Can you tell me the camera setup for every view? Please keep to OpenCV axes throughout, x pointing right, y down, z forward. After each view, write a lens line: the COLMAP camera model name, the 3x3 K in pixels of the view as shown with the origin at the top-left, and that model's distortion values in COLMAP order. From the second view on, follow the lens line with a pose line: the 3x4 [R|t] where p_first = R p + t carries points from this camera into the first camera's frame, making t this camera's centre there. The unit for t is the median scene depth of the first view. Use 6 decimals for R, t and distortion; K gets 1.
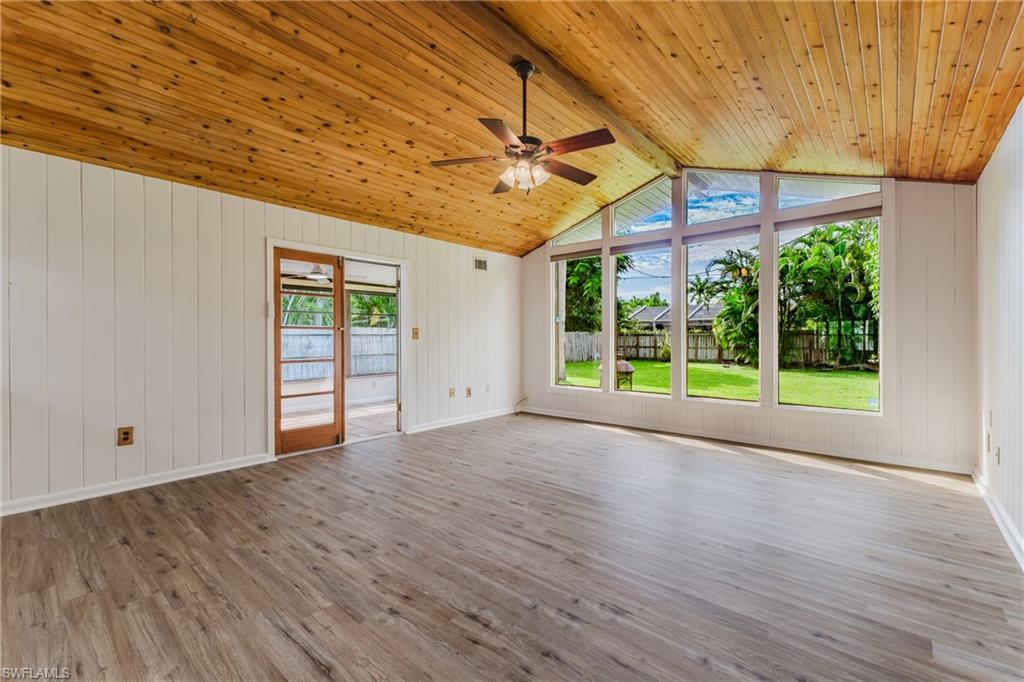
lens RADIAL K [[438.5, 0, 516.2], [0, 438.5, 337.2], [0, 0, 1]] dist [0.013772, -0.001694]
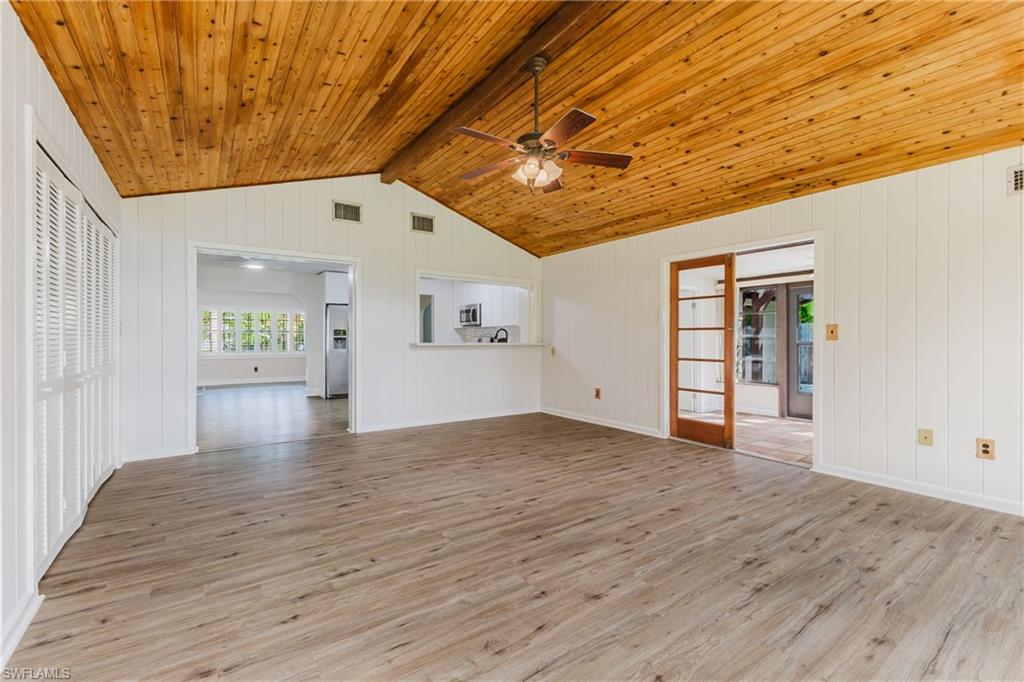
lens RADIAL K [[438.5, 0, 515.2], [0, 438.5, 341.3], [0, 0, 1]] dist [0.013772, -0.001694]
pose [[-0.237634, 0.006452, -0.971333, 0.908335], [0.000866, 0.999979, 0.006430, 0.001163], [0.971354, 0.000687, -0.237635, 1.094647]]
